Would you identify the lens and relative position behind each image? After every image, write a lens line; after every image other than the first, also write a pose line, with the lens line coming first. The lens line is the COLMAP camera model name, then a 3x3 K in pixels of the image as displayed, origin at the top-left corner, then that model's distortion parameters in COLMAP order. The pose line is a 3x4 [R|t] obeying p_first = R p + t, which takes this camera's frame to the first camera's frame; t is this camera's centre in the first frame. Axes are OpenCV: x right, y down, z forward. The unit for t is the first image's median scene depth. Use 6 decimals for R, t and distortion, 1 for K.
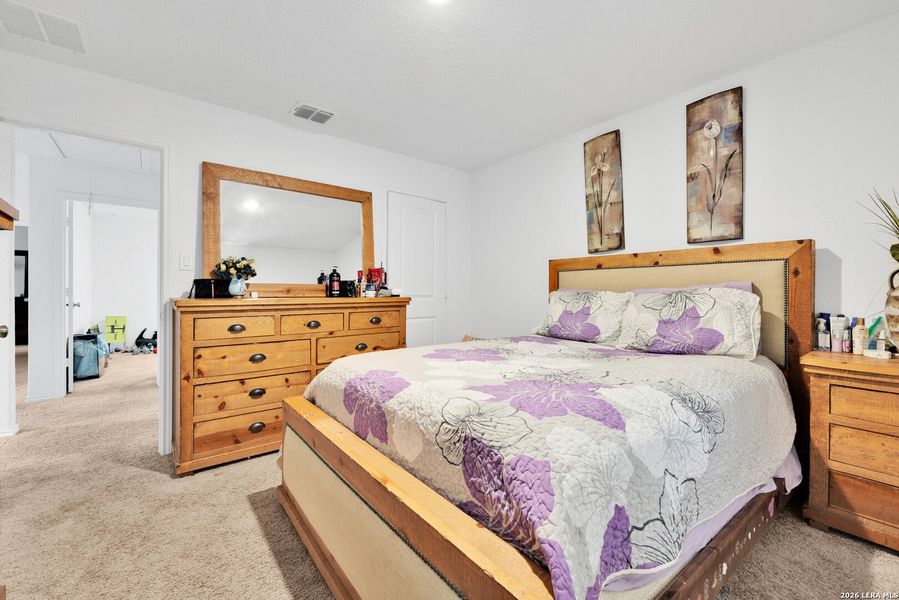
lens RADIAL K [[375.6, 0, 442.8], [0, 375.6, 289.7], [0, 0, 1]] dist [-0.001417, -0.000286]
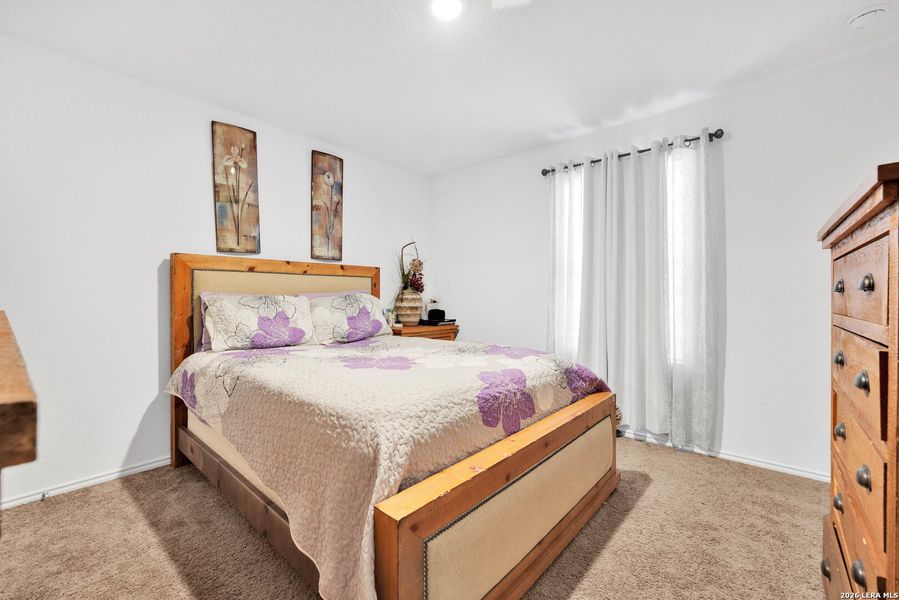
lens RADIAL K [[373.8, 0, 449.5], [0, 373.8, 300.0], [0, 0, 1]] dist [-0.000858, -0.000086]
pose [[-0.189344, -0.007276, 0.981884, -0.682102], [-0.003249, 0.999972, 0.006783, 0.008351], [-0.981905, -0.001906, -0.189362, 0.779131]]
